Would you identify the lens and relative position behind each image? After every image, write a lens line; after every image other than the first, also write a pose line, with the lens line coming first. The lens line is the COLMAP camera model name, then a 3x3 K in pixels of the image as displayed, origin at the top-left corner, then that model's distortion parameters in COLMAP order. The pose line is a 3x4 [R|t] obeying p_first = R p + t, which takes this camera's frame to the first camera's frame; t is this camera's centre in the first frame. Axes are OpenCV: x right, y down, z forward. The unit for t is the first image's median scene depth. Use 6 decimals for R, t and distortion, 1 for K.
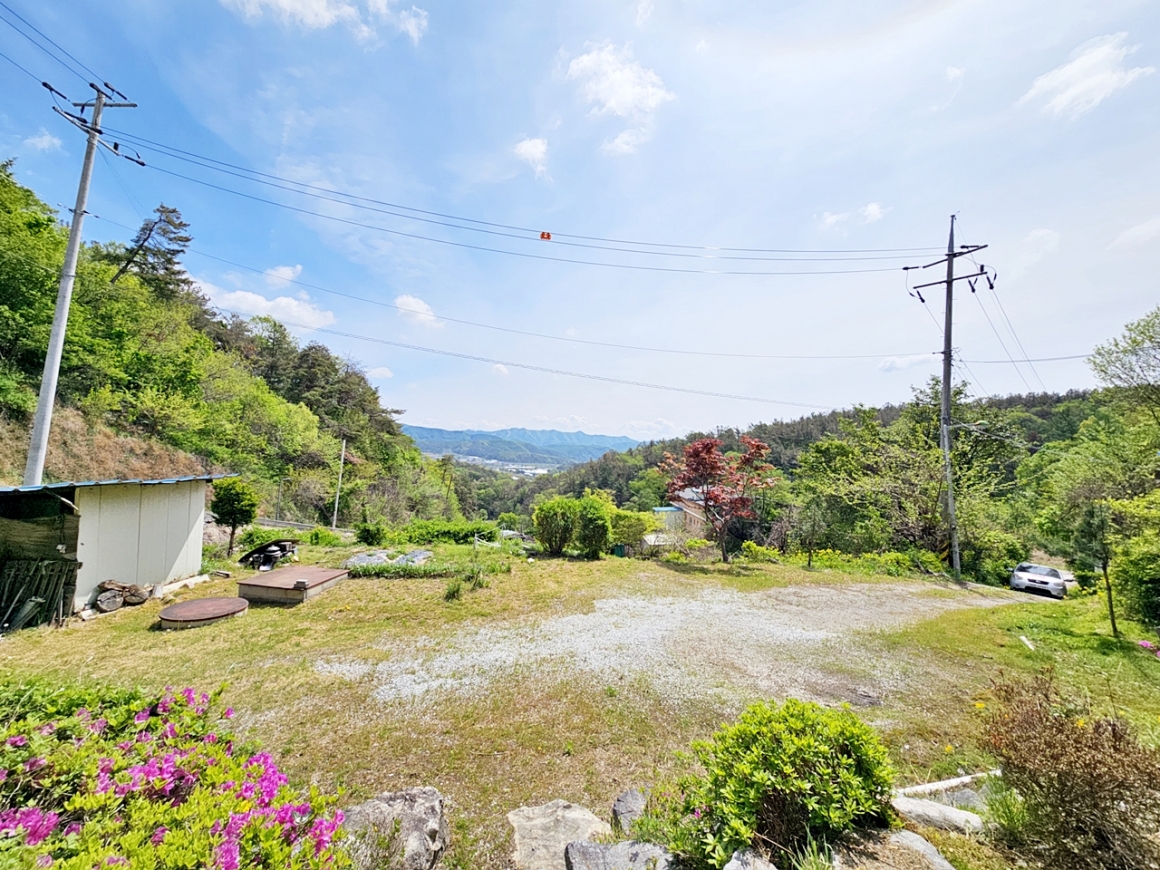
lens RADIAL K [[475.3, 0, 577.0], [0, 475.3, 436.0], [0, 0, 1]] dist [-0.000592, 0.000095]
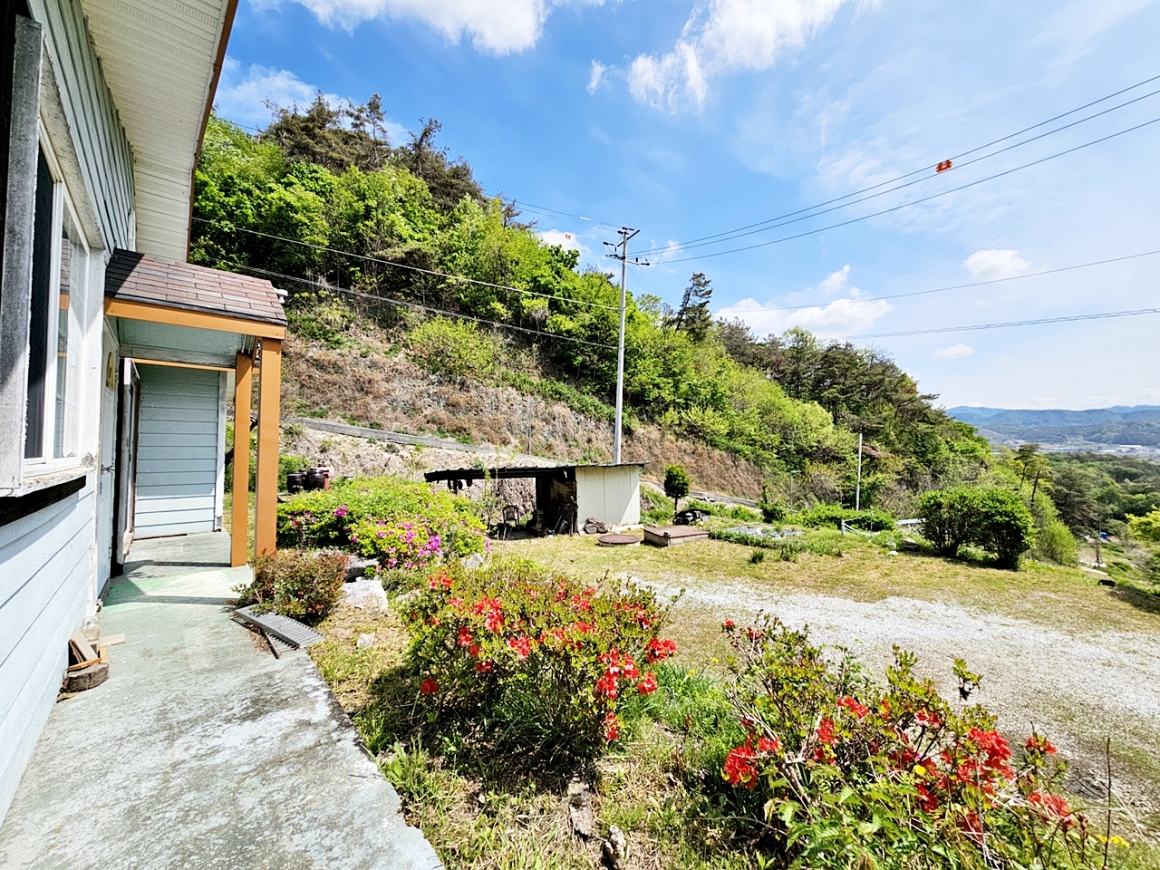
lens RADIAL K [[475.3, 0, 580.3], [0, 475.3, 434.6], [0, 0, 1]] dist [-0.000592, 0.000095]
pose [[0.475489, -0.066443, -0.877209, 0.092767], [0.069007, 0.996888, -0.038102, 0.007144], [0.877011, -0.042417, 0.478594, 0.013413]]
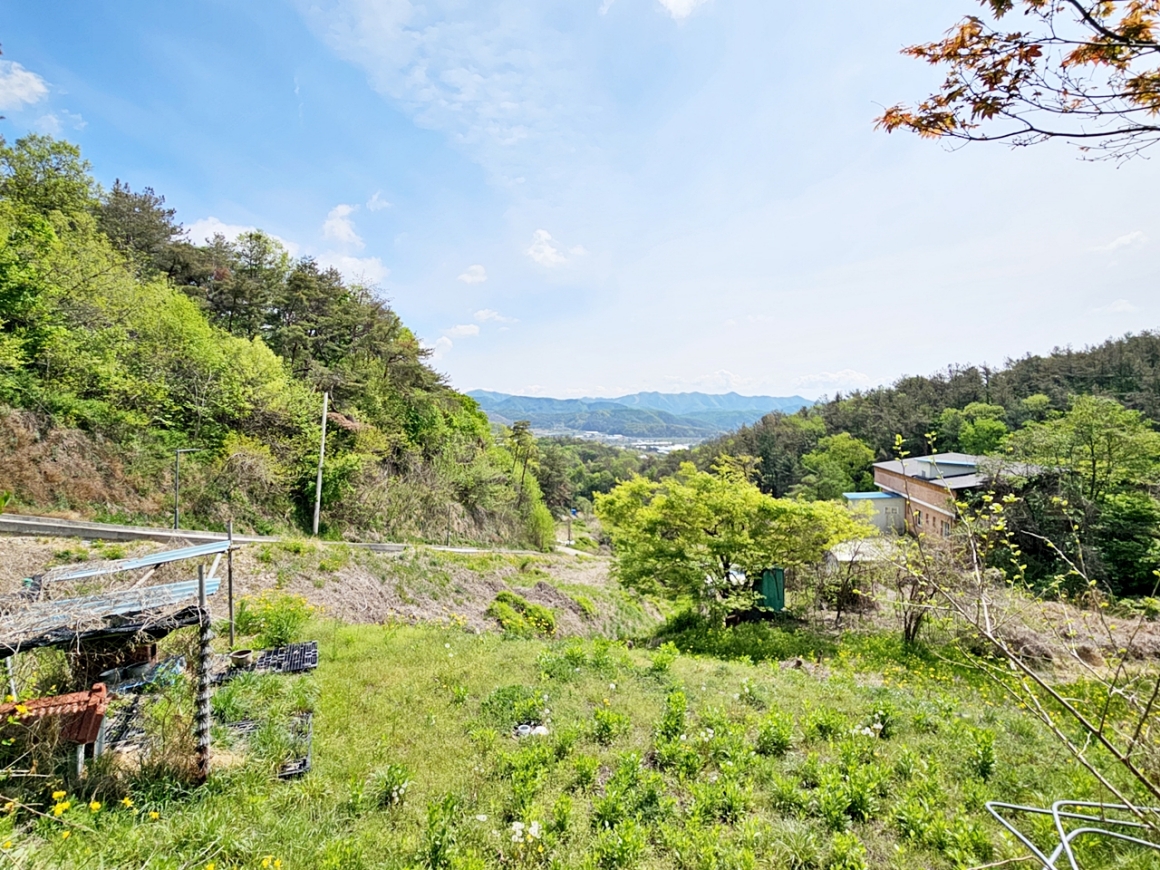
lens RADIAL K [[626.7, 0, 575.9], [0, 626.7, 433.5], [0, 0, 1]] dist [0.003603, -0.001282]
pose [[0.970472, -0.032452, -0.239022, 0.036381], [0.044196, 0.998056, 0.043934, 0.037516], [0.237132, -0.053201, 0.970020, 0.234288]]
